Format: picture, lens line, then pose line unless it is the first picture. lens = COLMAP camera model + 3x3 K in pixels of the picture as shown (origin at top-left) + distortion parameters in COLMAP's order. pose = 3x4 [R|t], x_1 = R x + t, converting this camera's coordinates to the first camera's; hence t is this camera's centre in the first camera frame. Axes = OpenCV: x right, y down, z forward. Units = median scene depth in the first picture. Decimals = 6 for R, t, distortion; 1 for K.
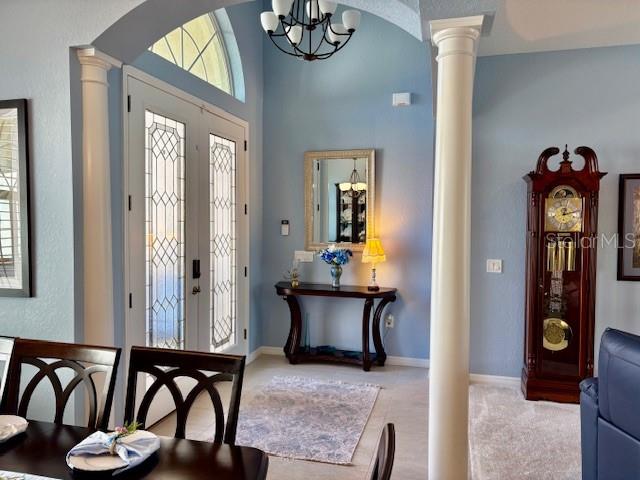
lens RADIAL K [[490.6, 0, 320.0], [0, 490.6, 240.0], [0, 0, 1]] dist [0.081861, -0.081770]
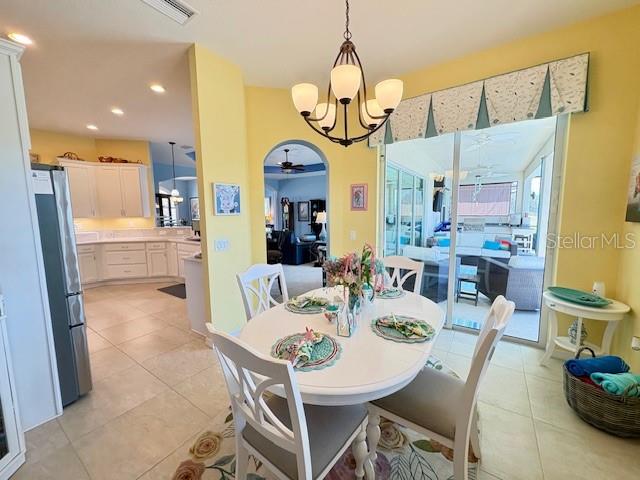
lens RADIAL K [[267.6, 0, 320.0], [0, 267.6, 240.0], [0, 0, 1]] dist [0.026996, -0.000069]
pose [[0.952656, 0.009710, -0.303895, 1.729499], [0.009972, 0.997954, 0.063147, 0.106117], [0.303887, -0.063188, 0.950610, -1.753604]]
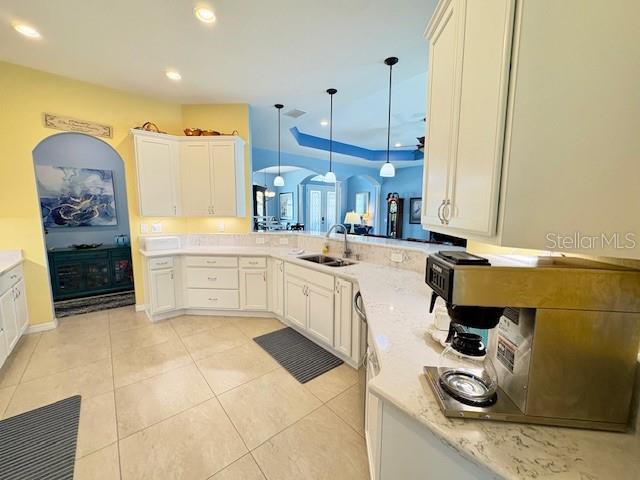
lens RADIAL K [[267.6, 0, 320.0], [0, 267.6, 240.0], [0, 0, 1]] dist [0.026996, -0.000069]
pose [[0.844377, 0.055049, -0.532914, 1.180870], [-0.018820, 0.997141, 0.073185, 0.072284], [0.535419, -0.051766, 0.842999, -1.330727]]
